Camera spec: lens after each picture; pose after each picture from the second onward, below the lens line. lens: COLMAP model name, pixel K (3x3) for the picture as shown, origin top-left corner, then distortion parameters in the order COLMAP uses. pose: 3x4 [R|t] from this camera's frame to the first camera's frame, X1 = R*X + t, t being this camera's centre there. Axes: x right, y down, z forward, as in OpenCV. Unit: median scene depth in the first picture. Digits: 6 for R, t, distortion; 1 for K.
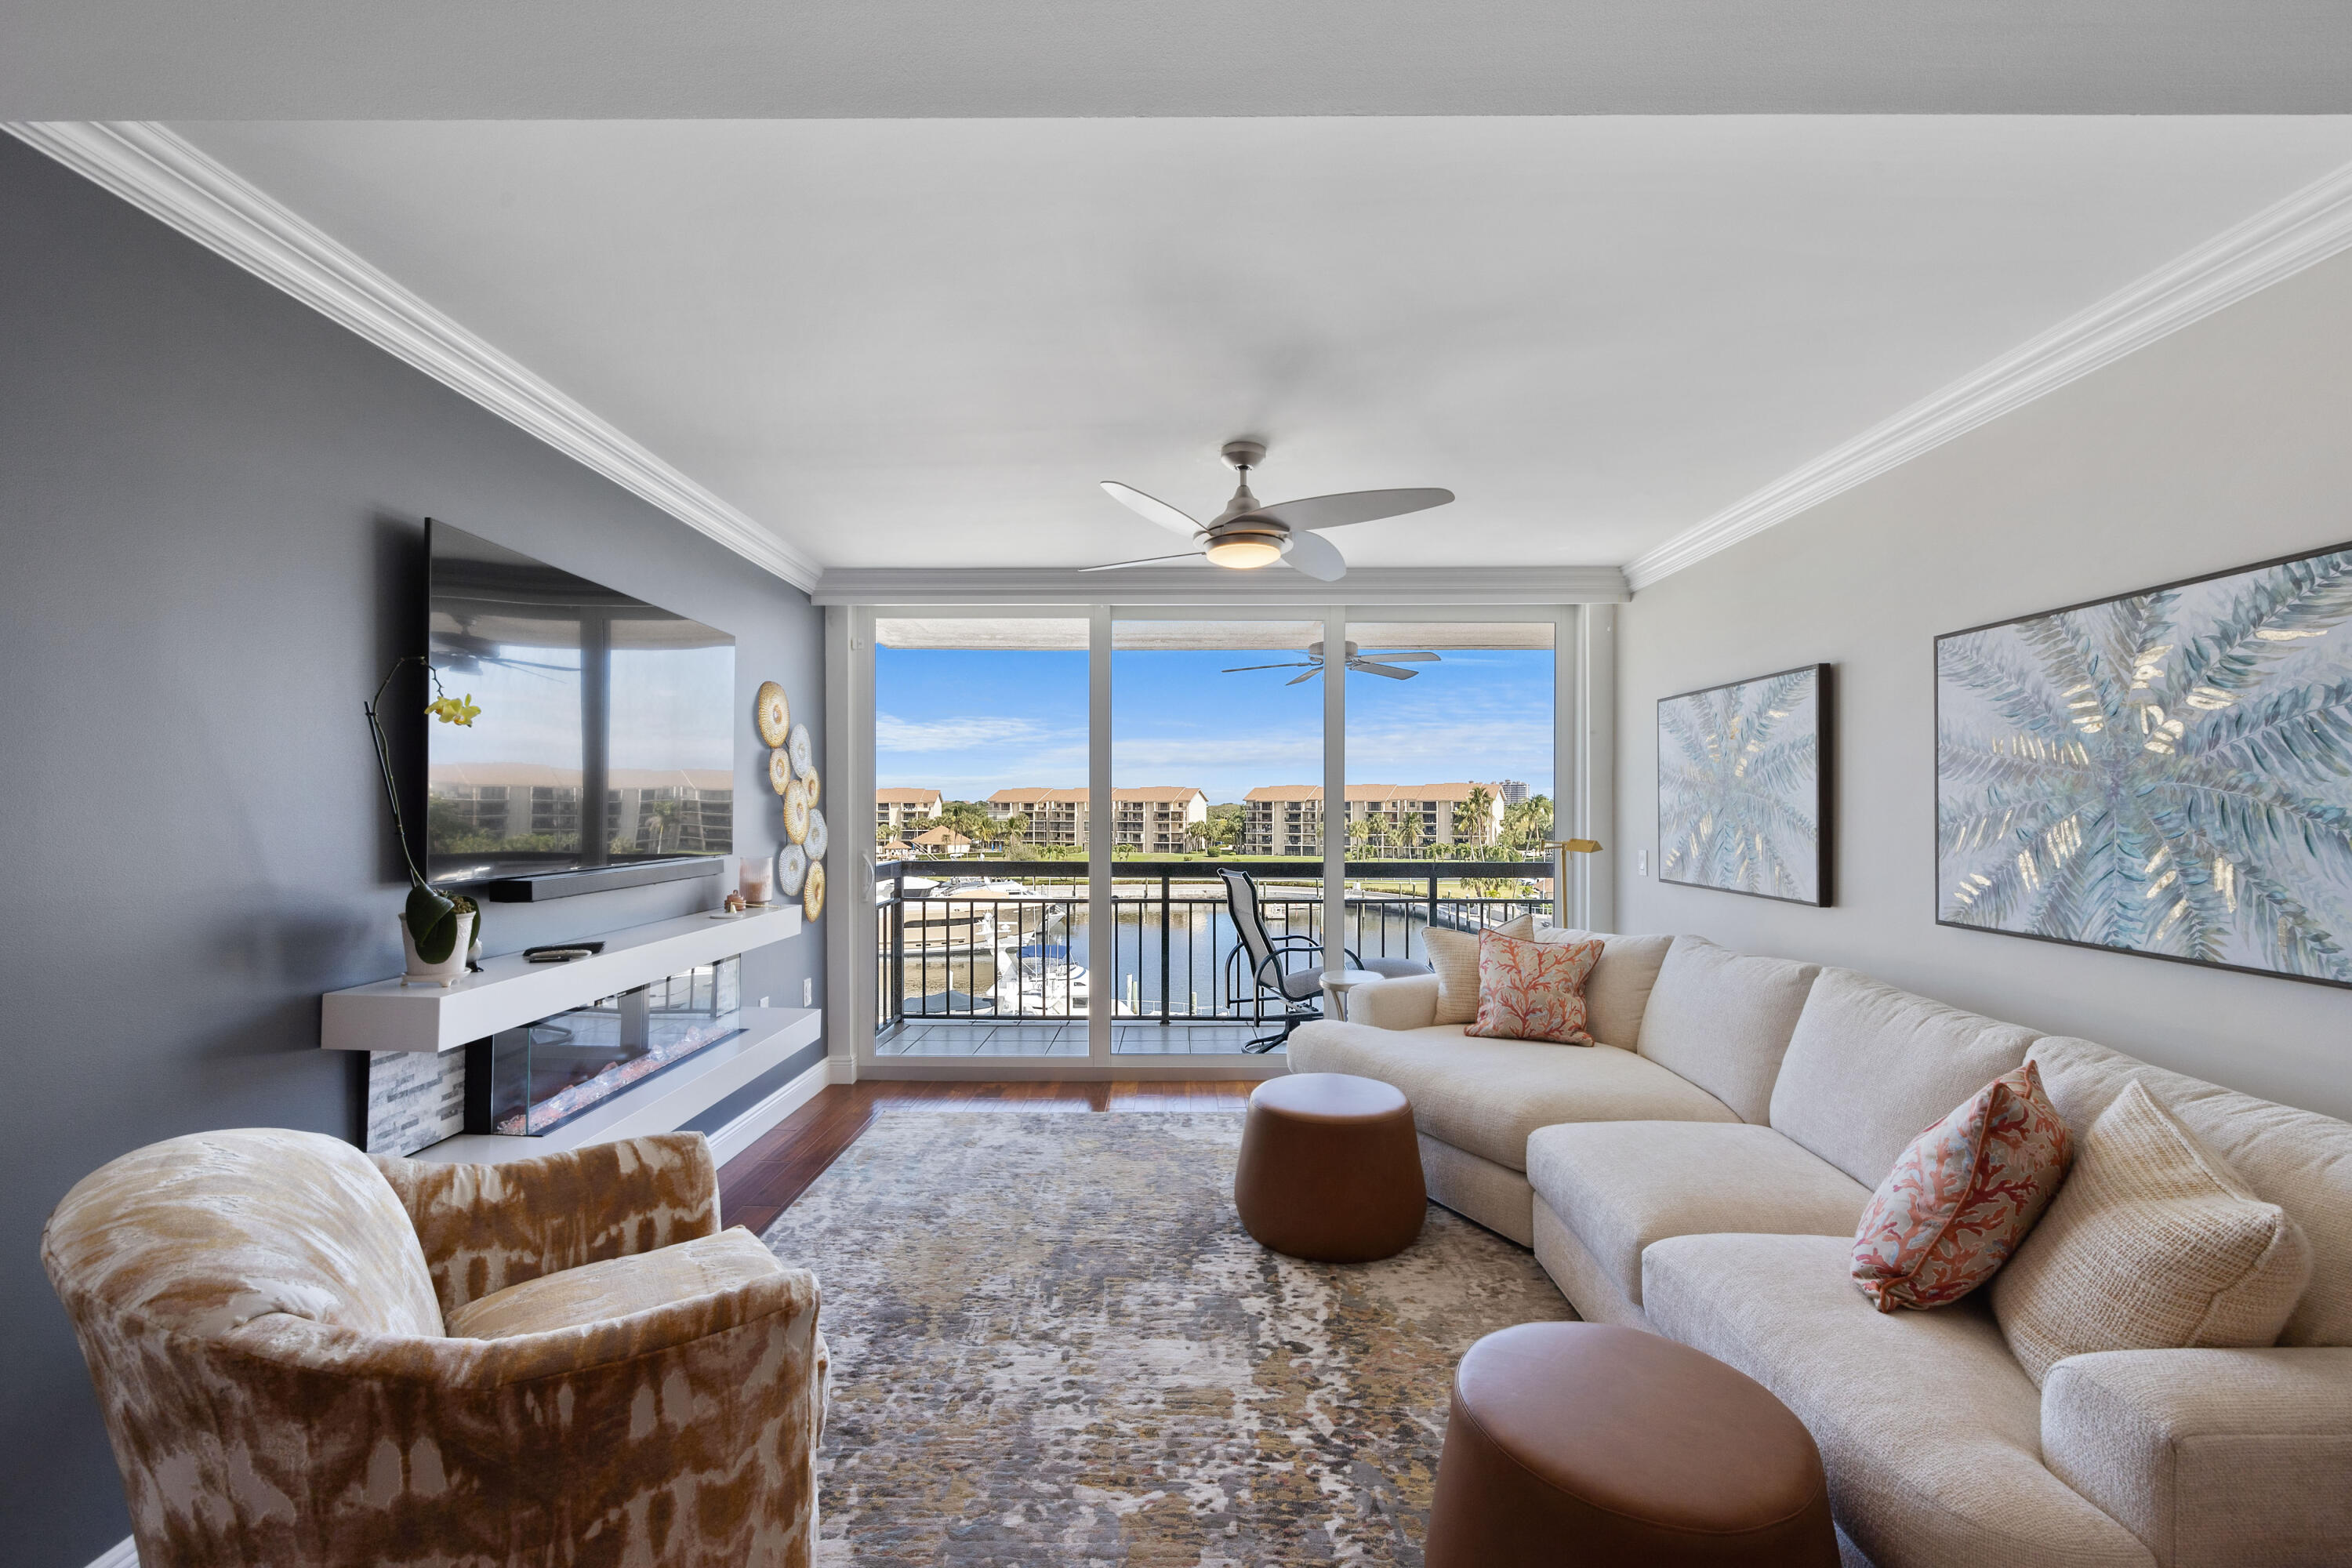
lens RADIAL K [[951.7, 0, 1178.0], [0, 951.7, 811.4], [0, 0, 1]] dist [-0.000515, -0.000273]
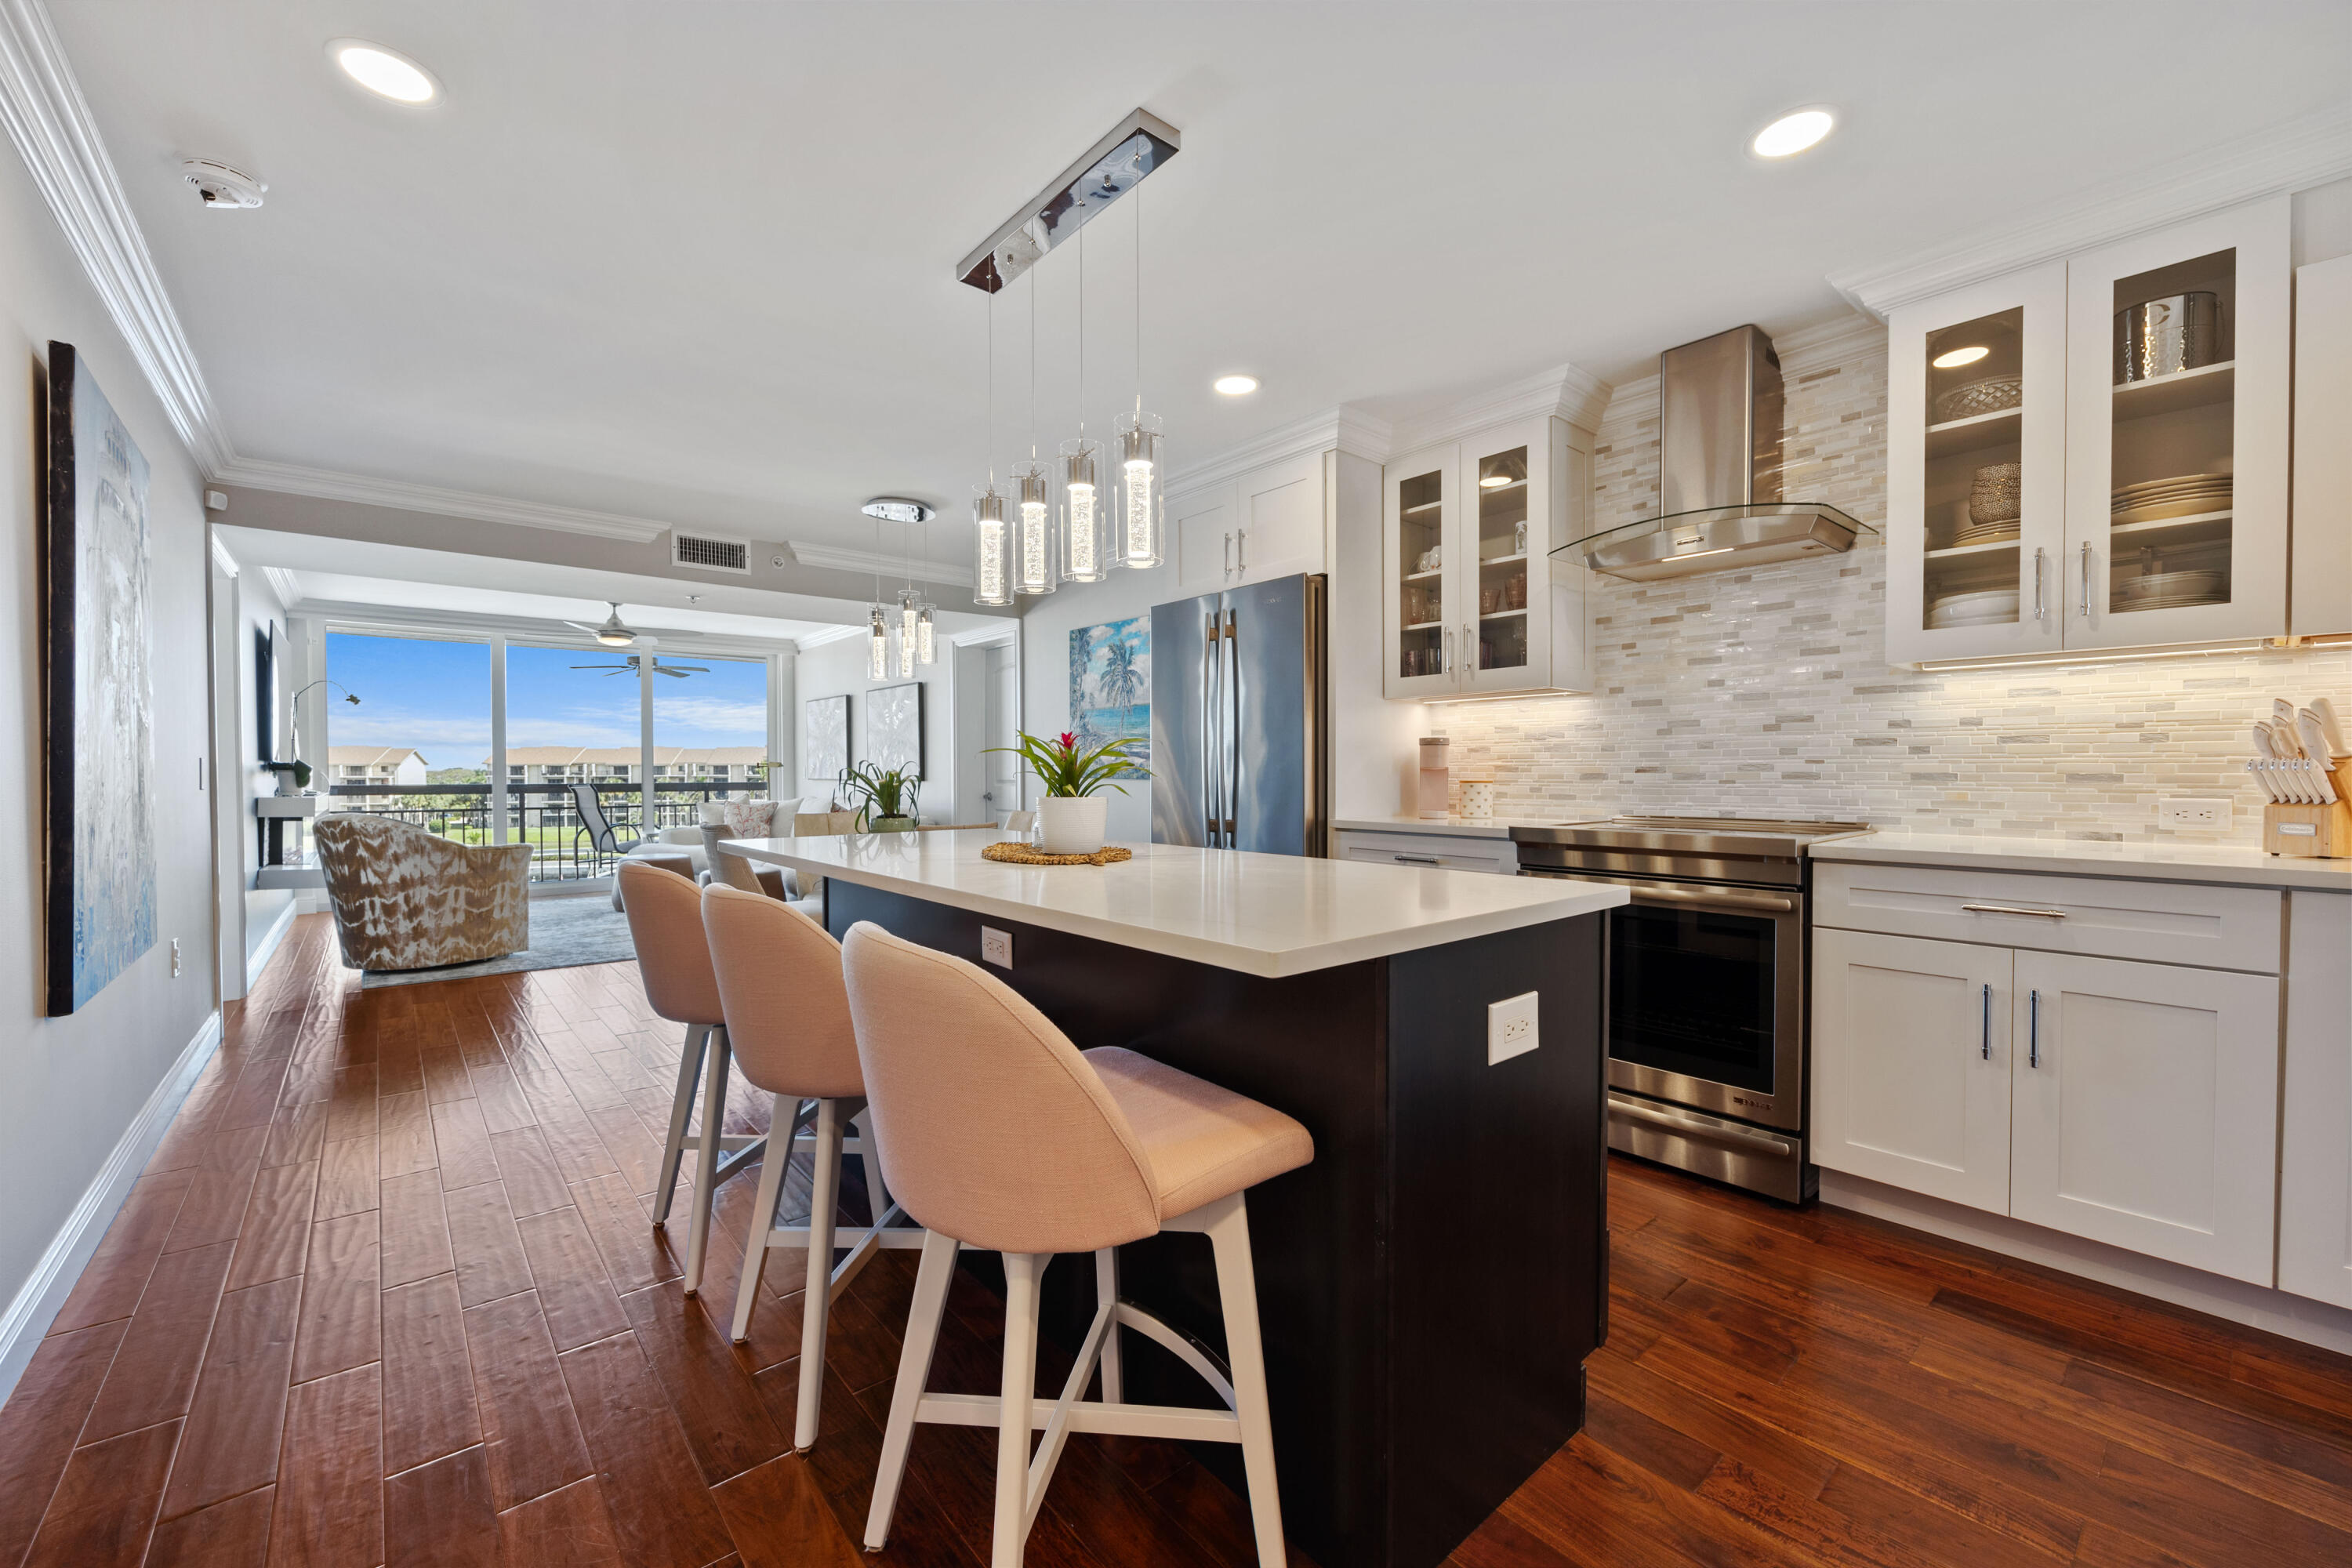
lens RADIAL K [[942.3, 0, 1174.9], [0, 942.3, 786.9], [0, 0, 1]] dist [0.000864, 0.000038]
pose [[0.760692, -0.013324, 0.648976, -0.470807], [0.005958, 0.999891, 0.013545, 0.101292], [-0.649086, -0.006437, 0.760688, -2.051094]]
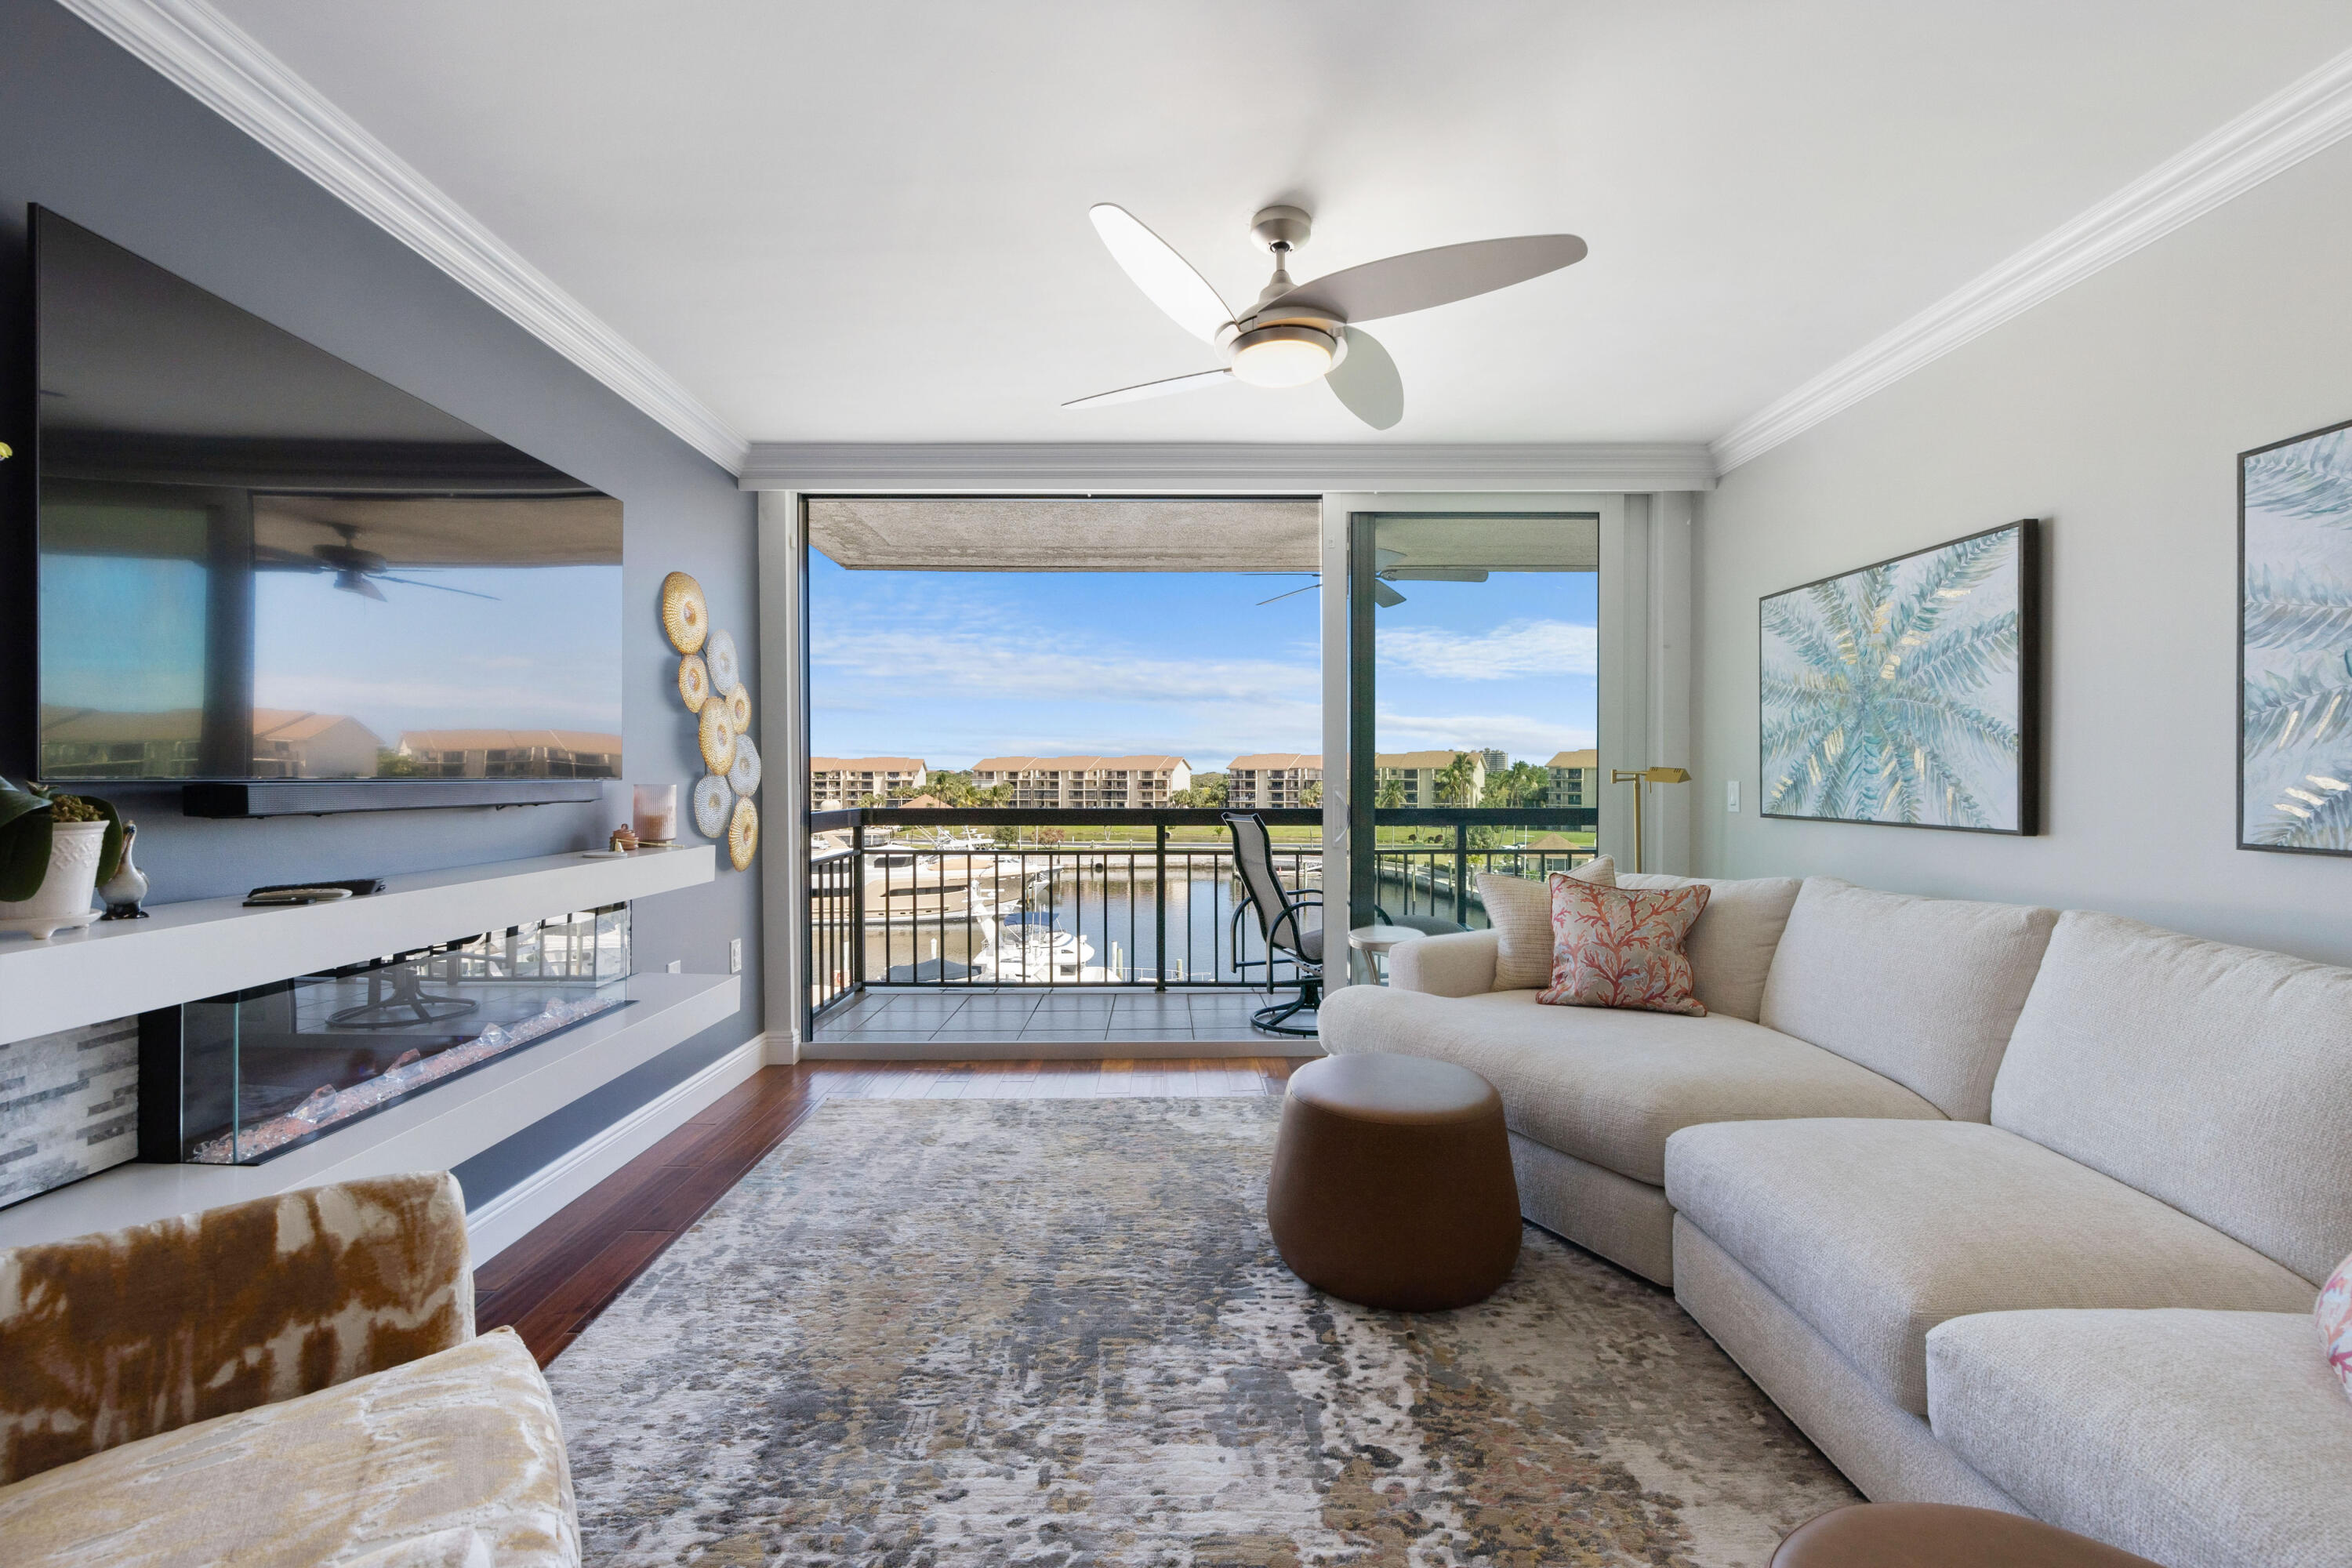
lens RADIAL K [[942.3, 0, 1174.9], [0, 942.3, 786.9], [0, 0, 1]] dist [0.000864, 0.000038]
pose [[0.999894, -0.002572, 0.014345, -0.028758], [0.002475, 0.999974, 0.006809, 0.062925], [-0.014363, -0.006773, 0.999874, 0.284031]]
